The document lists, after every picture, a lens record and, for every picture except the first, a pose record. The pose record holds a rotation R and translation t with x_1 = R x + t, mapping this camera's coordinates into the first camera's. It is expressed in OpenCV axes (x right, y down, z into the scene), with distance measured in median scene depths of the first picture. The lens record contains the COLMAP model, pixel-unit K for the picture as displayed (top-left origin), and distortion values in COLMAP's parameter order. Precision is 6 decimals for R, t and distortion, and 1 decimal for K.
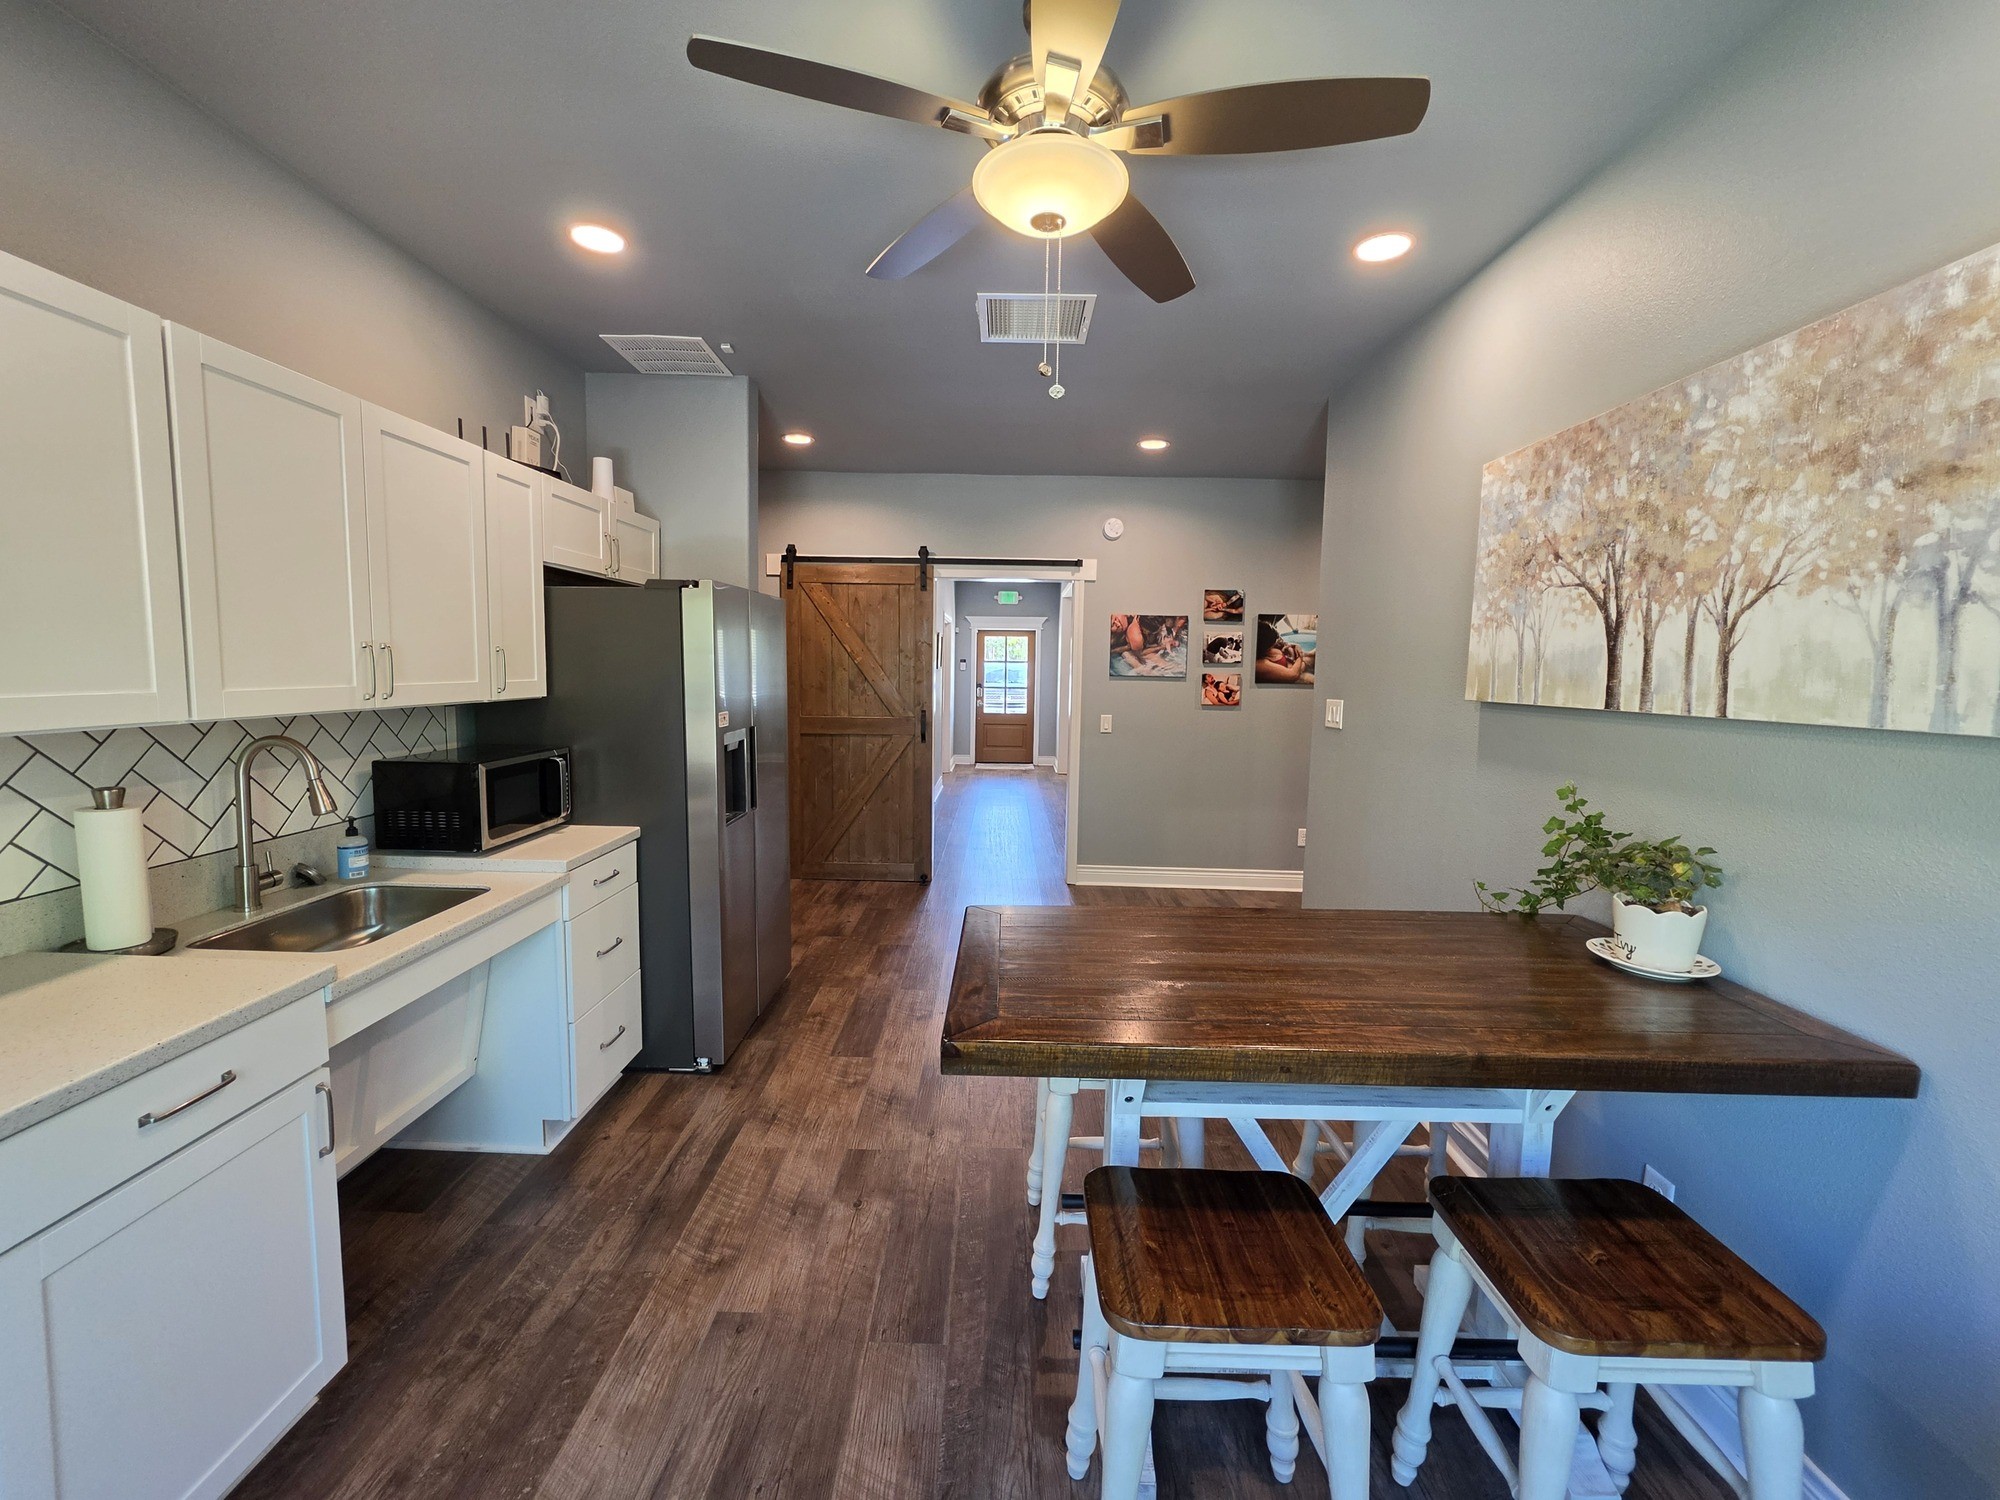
lens RADIAL K [[856.8, 0, 995.3], [0, 856.8, 743.7], [0, 0, 1]] dist [-0.003621, -0.000648]
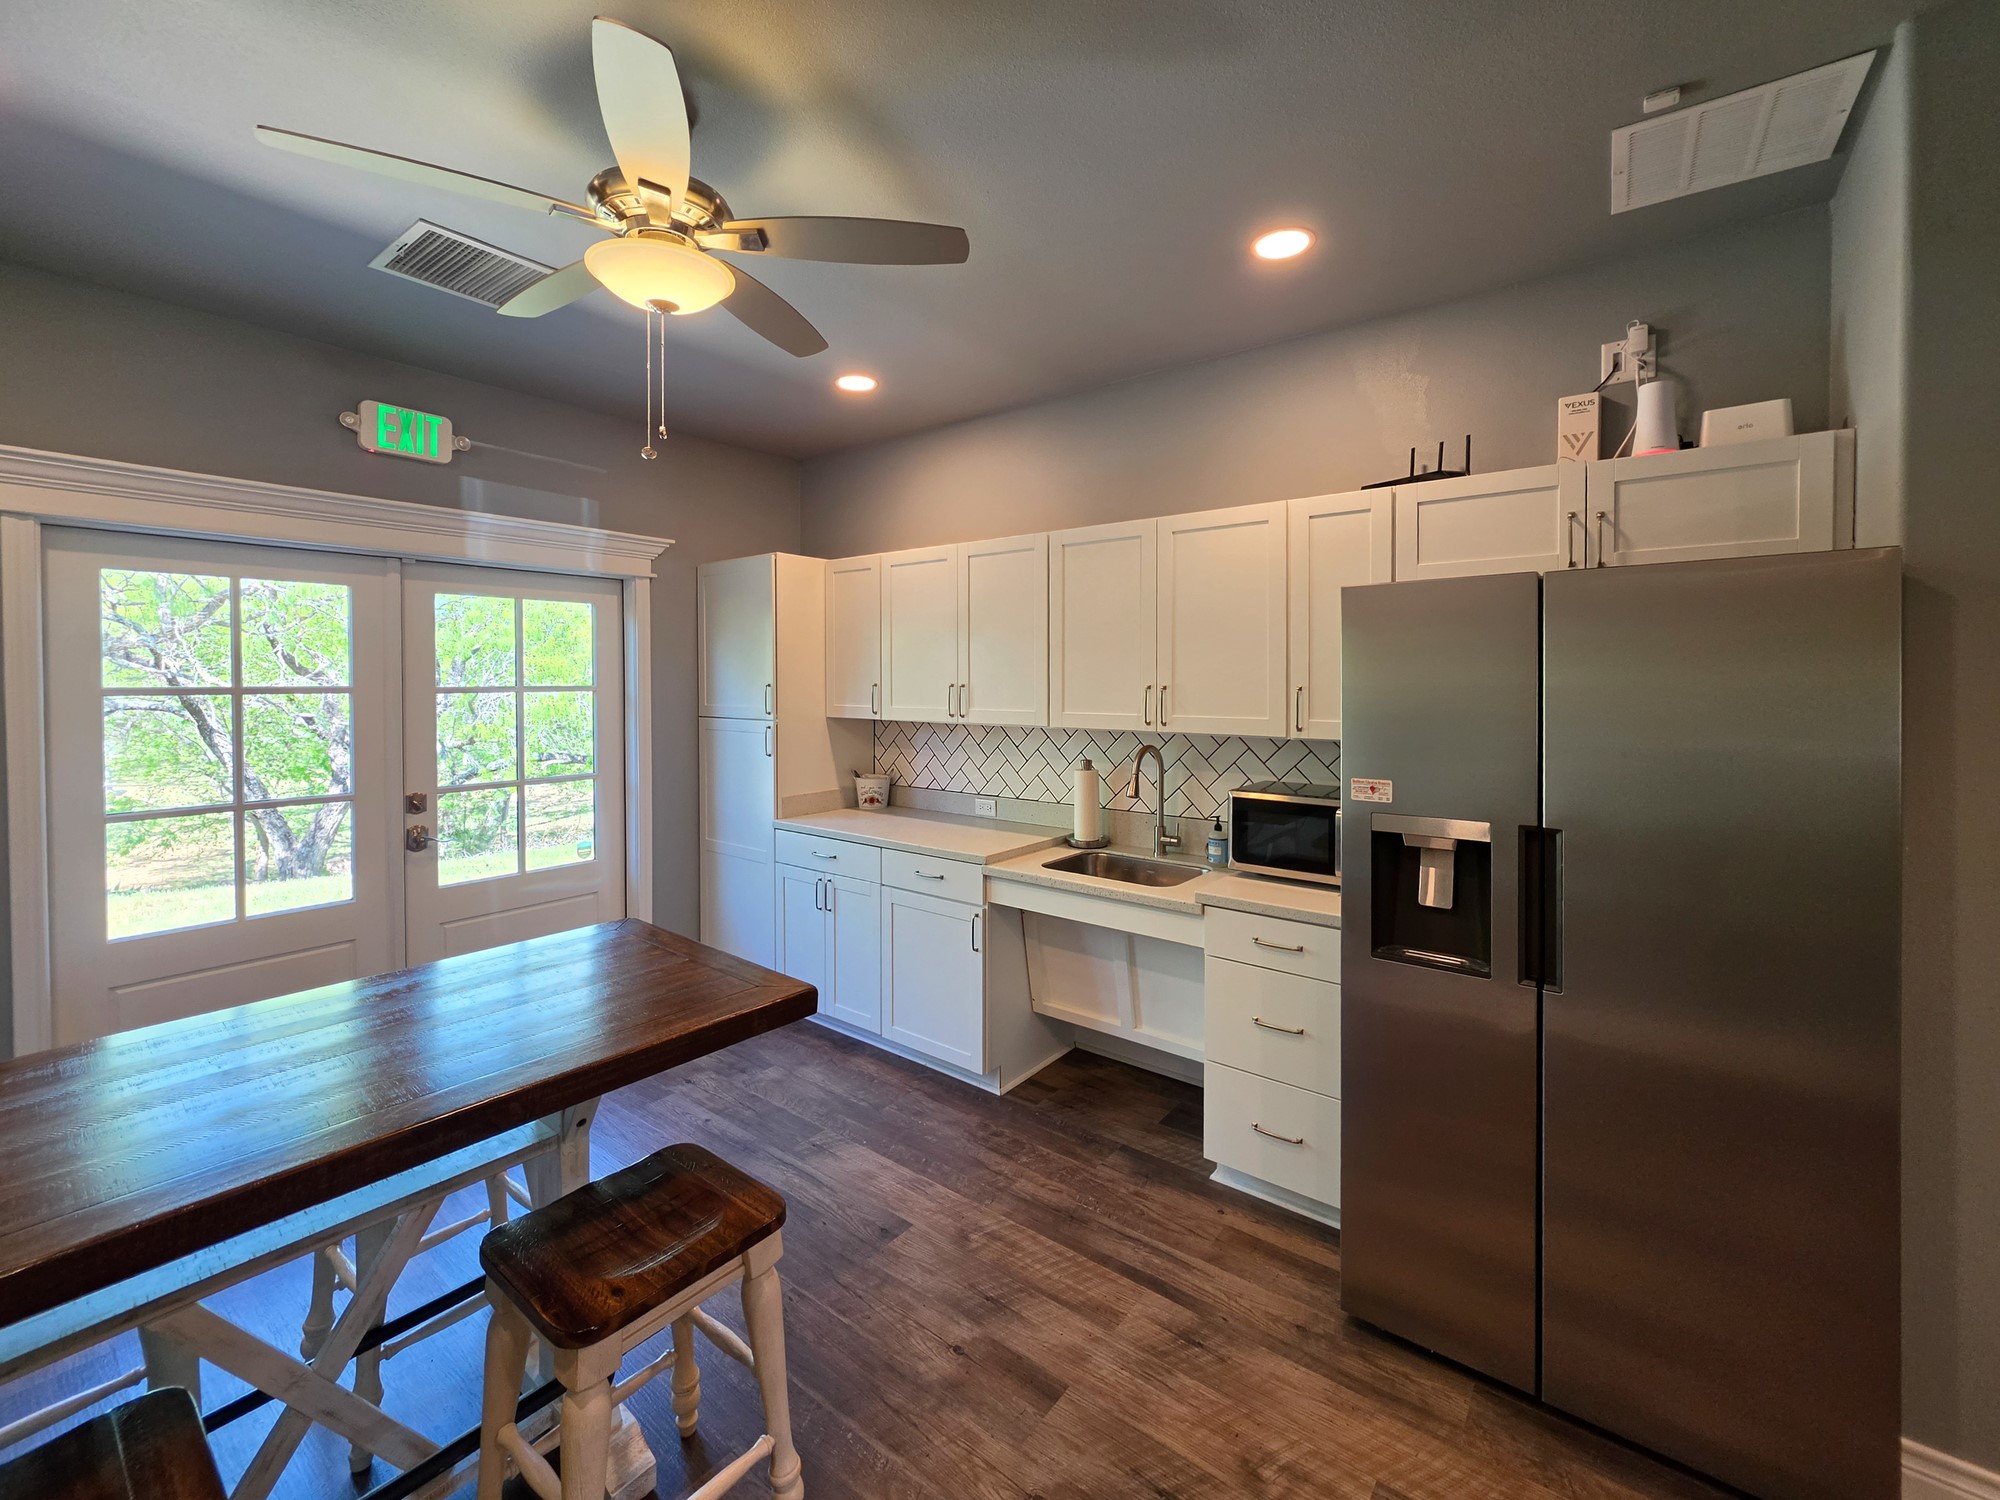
lens RADIAL K [[856.8, 0, 1024.9], [0, 856.8, 695.3], [0, 0, 1]] dist [-0.003621, -0.000648]
pose [[-0.615984, -0.003945, -0.787749, 0.456911], [-0.082854, 0.994766, 0.059806, -0.149757], [0.783389, 0.102107, -0.613086, 1.501348]]
